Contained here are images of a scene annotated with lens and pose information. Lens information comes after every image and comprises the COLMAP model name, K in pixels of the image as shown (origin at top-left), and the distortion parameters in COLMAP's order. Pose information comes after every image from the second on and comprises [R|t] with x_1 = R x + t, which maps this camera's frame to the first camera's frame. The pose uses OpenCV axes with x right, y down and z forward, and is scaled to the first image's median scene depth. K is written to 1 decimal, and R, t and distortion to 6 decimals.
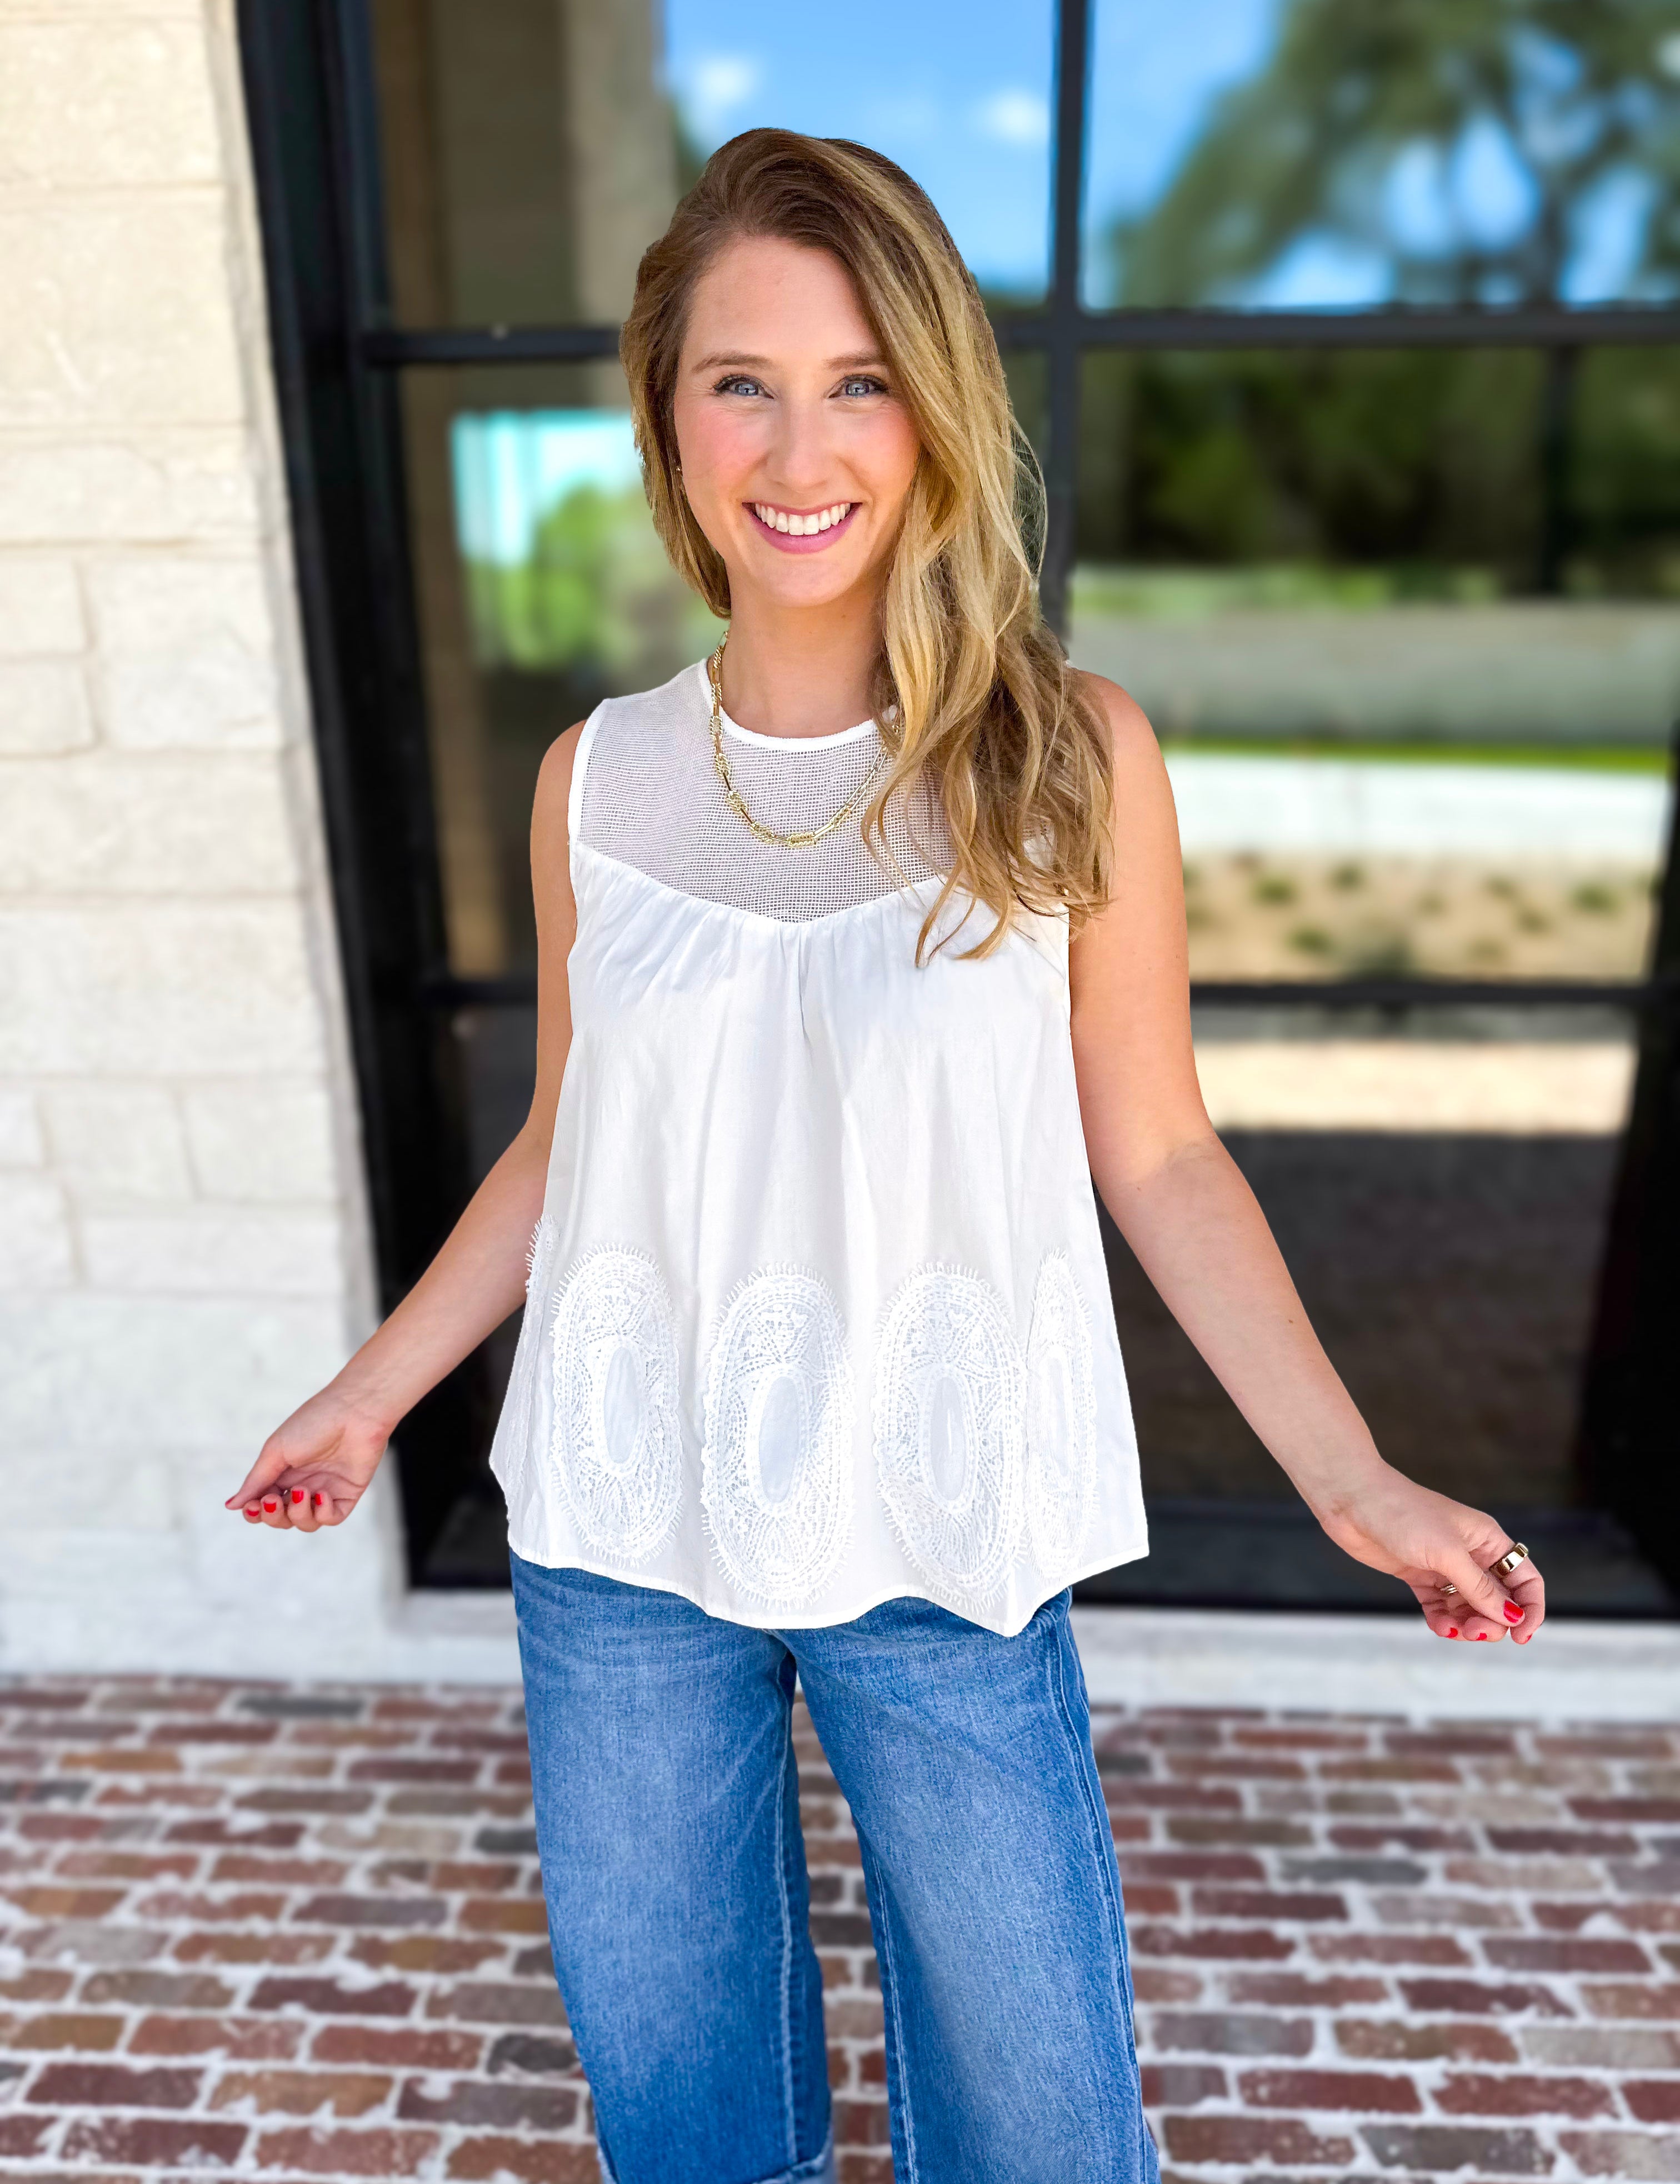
lens RADIAL K [[1604.4, 0, 822.8], [0, 1604.4, 1109.7], [0, 0, 1]] dist [0.006178, -0.018751]
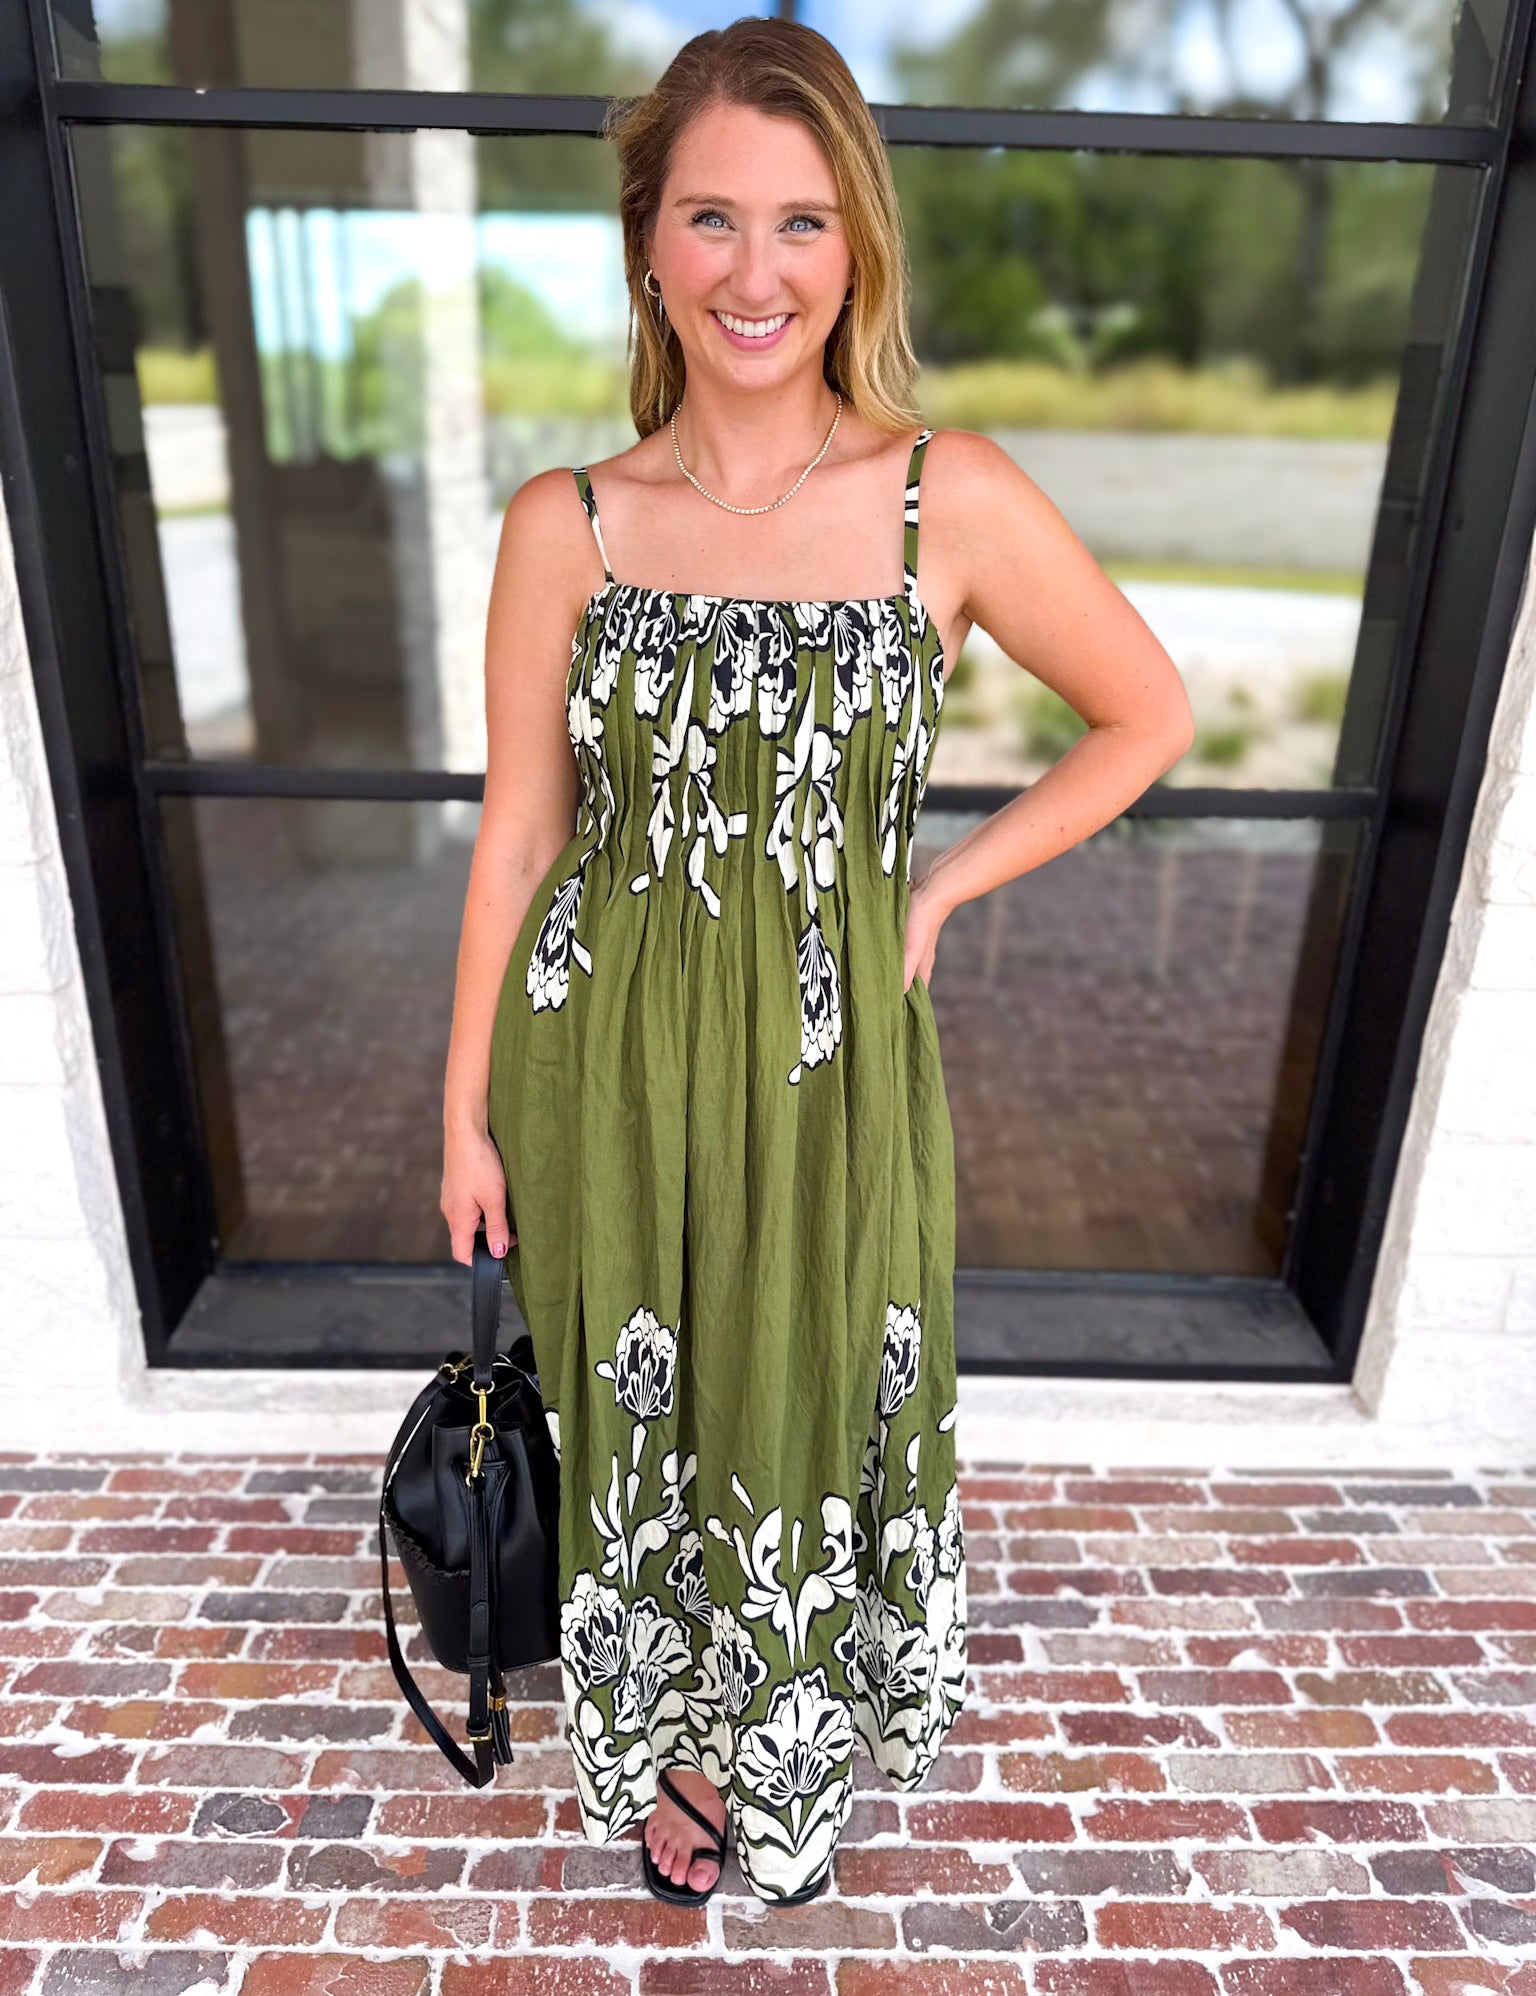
lens RADIAL K [[1466.3, 0, 757.2], [0, 1466.3, 1007.5], [0, 0, 1]] dist [0.006178, -0.018751]
pose [[0.996814, 0.004783, 0.079612, 0.067349], [-0.011044, 0.996862, 0.078384, -0.010249], [-0.078988, -0.079014, 0.993739, 0.062578]]
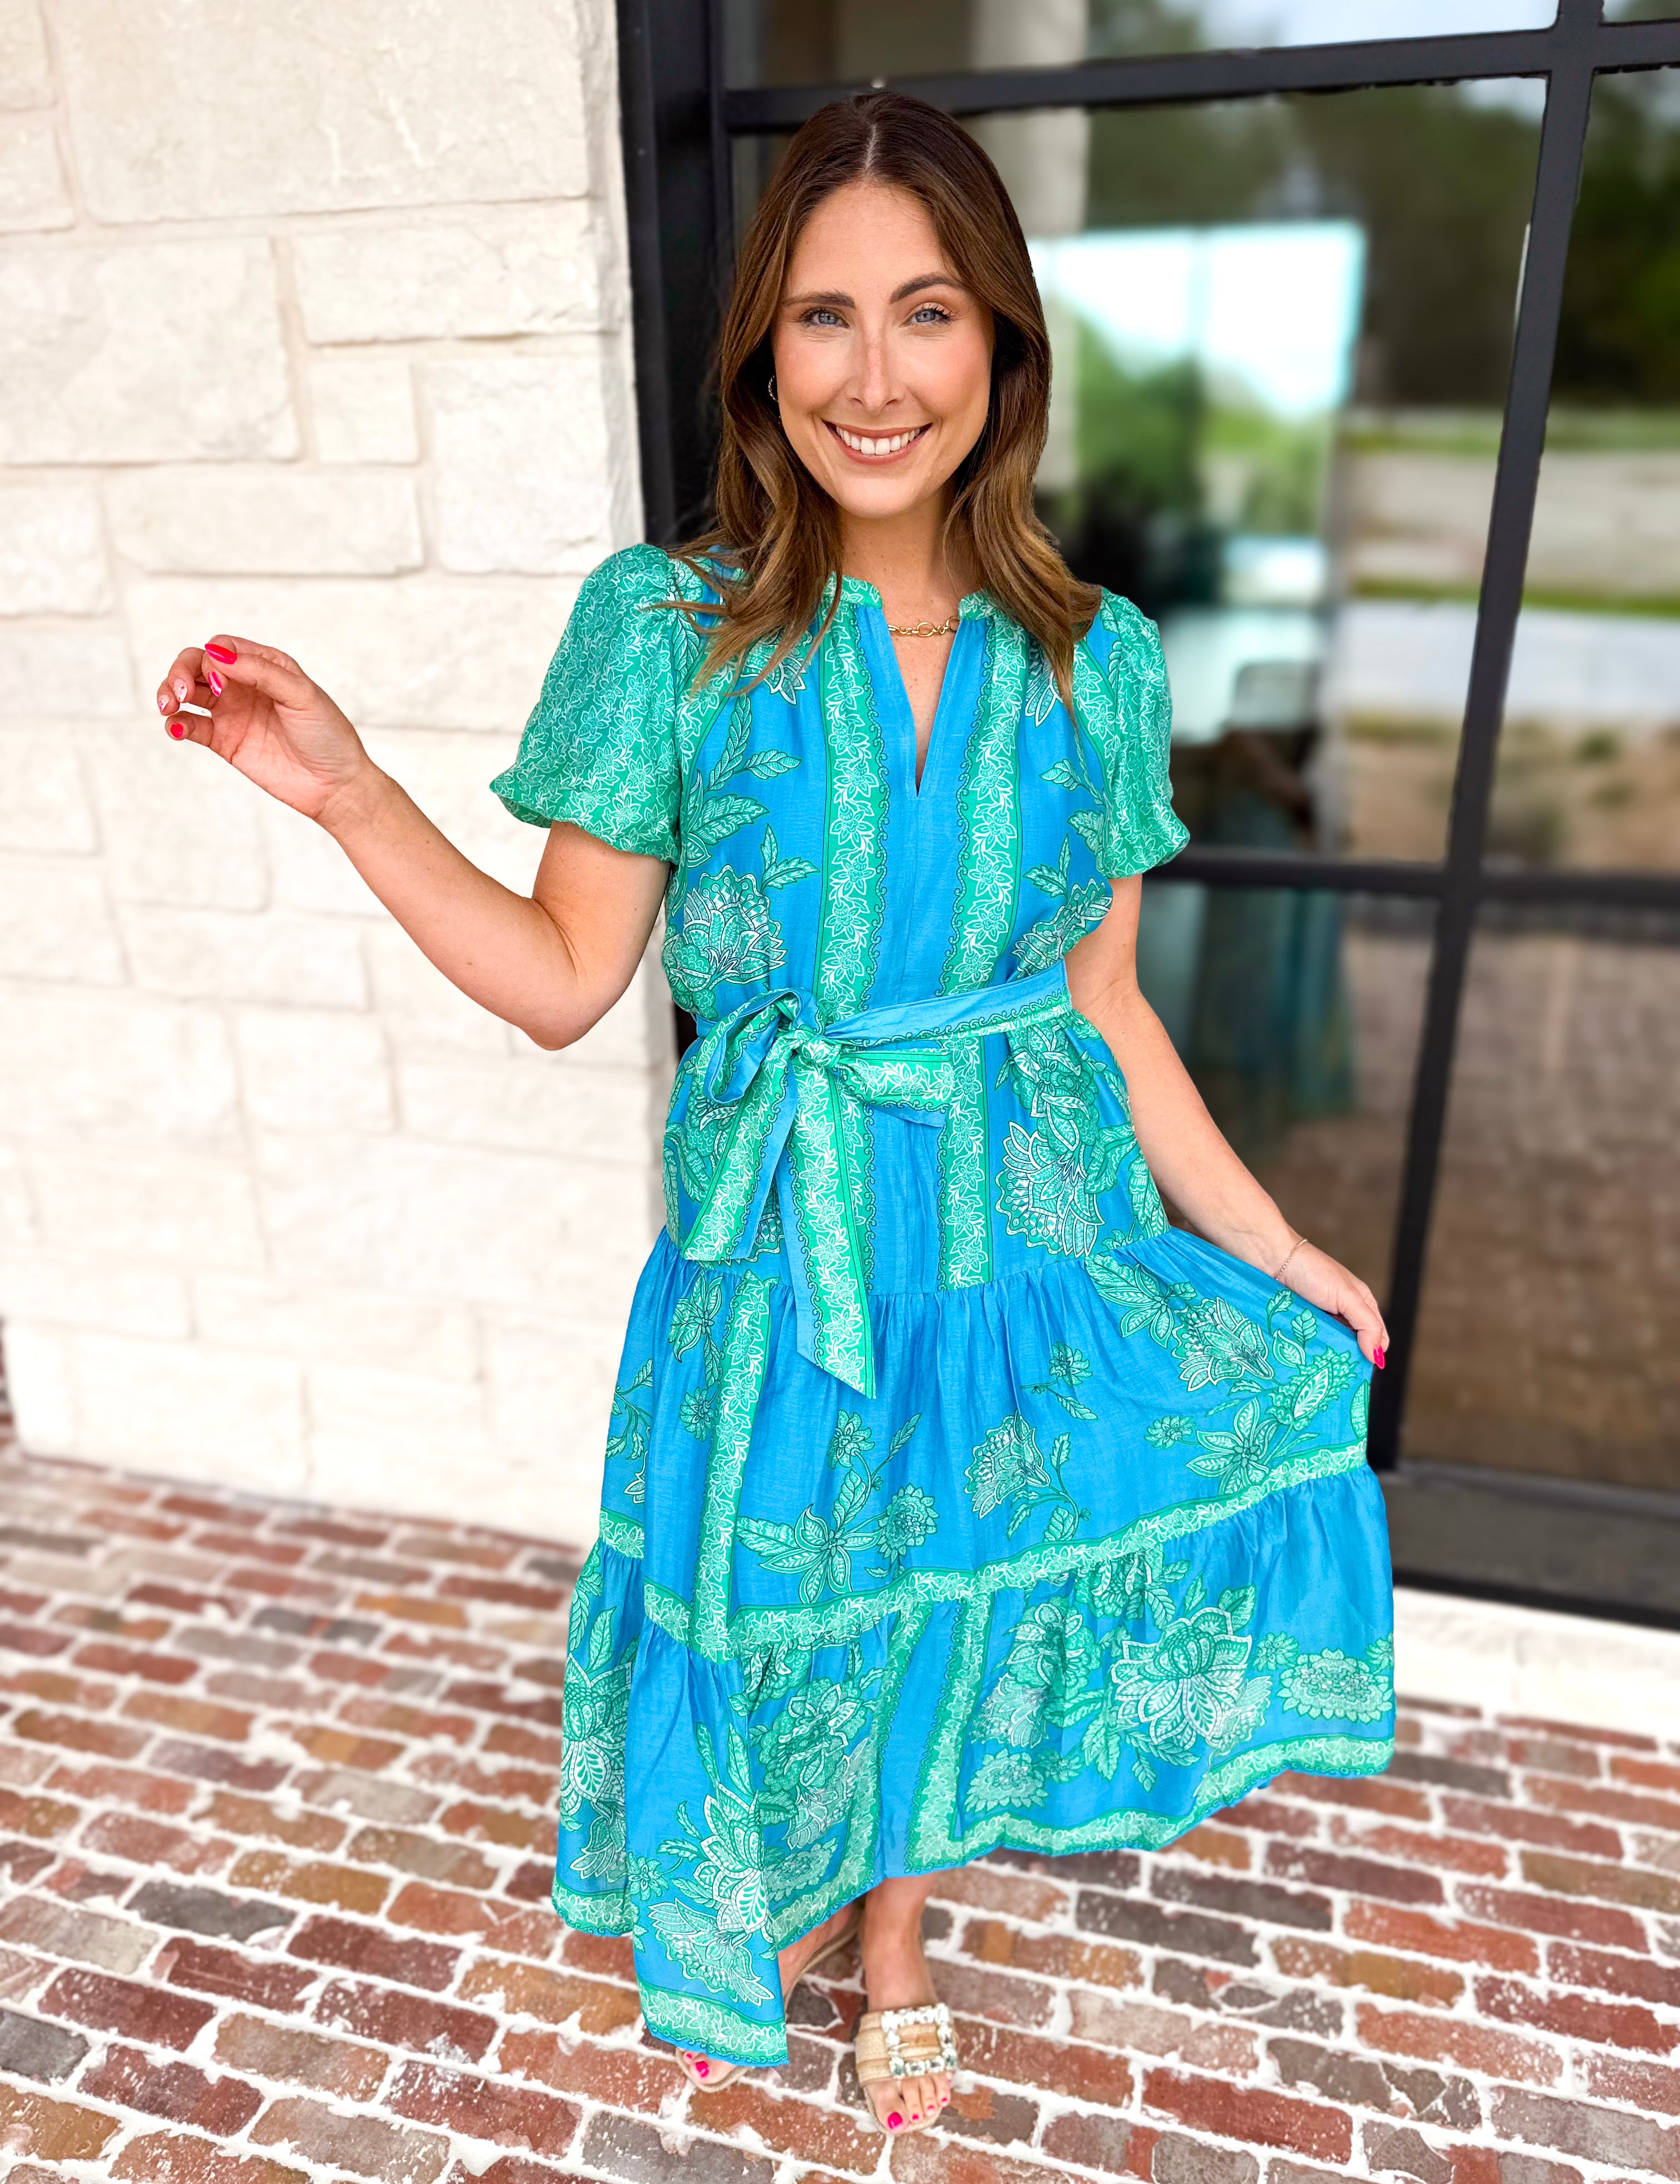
lens RADIAL K [[1604.4, 0, 822.8], [0, 1604.4, 1092.1], [0, 0, 1]] dist [0.006178, -0.018751]
pose [[0.976112, 0.078800, -0.202474, -0.012730], [-0.062906, 0.994497, 0.083780, -0.014469], [0.207962, -0.069042, 0.975697, 0.116327]]
